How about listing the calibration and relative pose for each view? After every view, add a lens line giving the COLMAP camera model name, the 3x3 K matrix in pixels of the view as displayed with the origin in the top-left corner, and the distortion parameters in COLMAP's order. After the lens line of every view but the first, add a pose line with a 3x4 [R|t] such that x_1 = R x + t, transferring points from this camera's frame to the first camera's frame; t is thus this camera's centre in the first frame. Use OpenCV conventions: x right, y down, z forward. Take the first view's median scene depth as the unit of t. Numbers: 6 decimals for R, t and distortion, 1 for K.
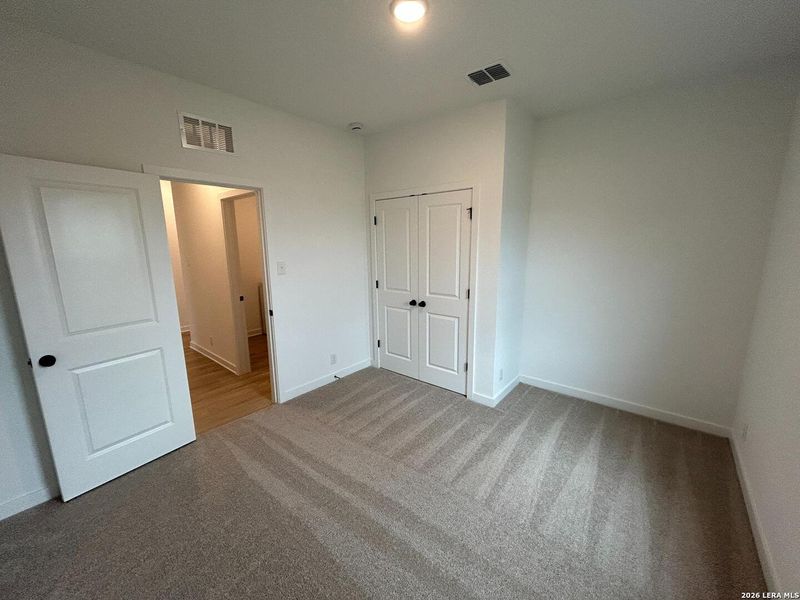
lens RADIAL K [[321.4, 0, 399.2], [0, 321.4, 300.7], [0, 0, 1]] dist [-0.002209, -0.000354]
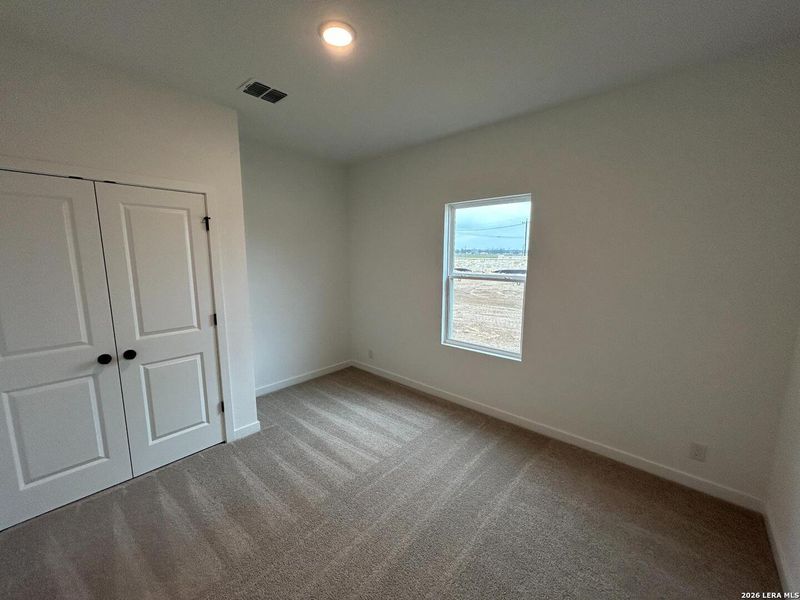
lens RADIAL K [[321.4, 0, 399.2], [0, 321.4, 300.7], [0, 0, 1]] dist [-0.002209, -0.000354]
pose [[0.039321, -0.132477, 0.990406, -0.609209], [0.180914, 0.975735, 0.123332, -0.088546], [-0.982713, 0.174329, 0.062334, 0.492594]]
